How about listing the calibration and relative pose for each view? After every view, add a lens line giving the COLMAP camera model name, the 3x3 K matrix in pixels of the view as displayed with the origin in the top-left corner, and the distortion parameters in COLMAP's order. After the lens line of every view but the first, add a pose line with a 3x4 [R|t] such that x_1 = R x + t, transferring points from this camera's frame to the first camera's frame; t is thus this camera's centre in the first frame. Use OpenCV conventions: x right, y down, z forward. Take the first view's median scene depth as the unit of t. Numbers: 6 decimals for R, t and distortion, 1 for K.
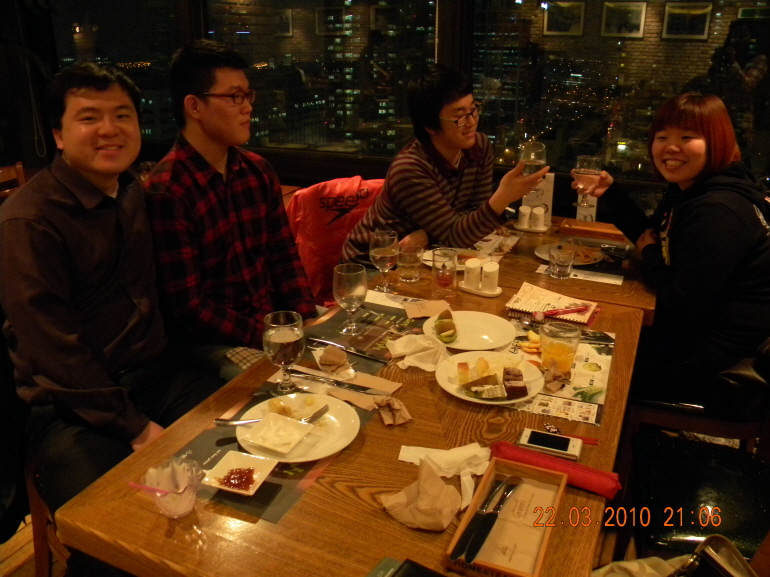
lens RADIAL K [[650.7, 0, 371.2], [0, 650.7, 274.0], [0, 0, 1]] dist [-0.172845, 0.135028]
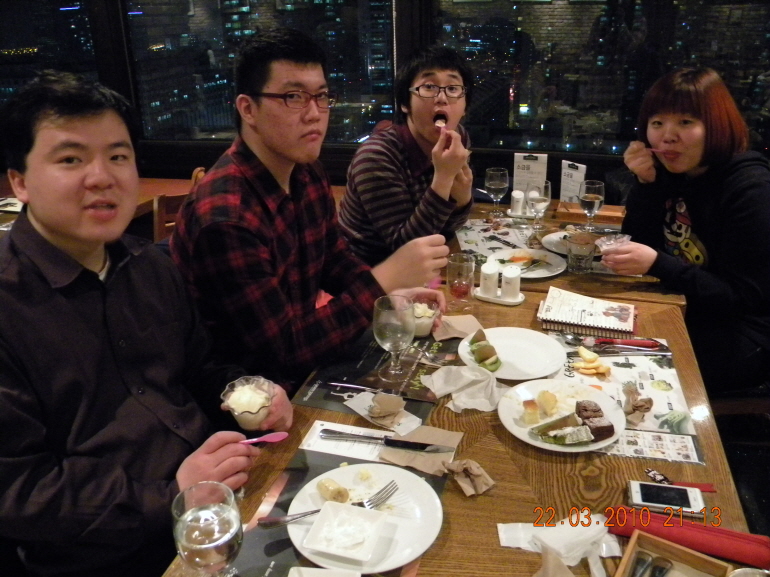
lens RADIAL K [[650.7, 0, 364.0], [0, 650.7, 270.4], [0, 0, 1]] dist [-0.172845, 0.135028]
pose [[0.989872, -0.080874, 0.116676, -0.140022], [0.076940, 0.996317, 0.037844, -0.072720], [-0.119307, -0.028483, 0.992449, 0.174602]]
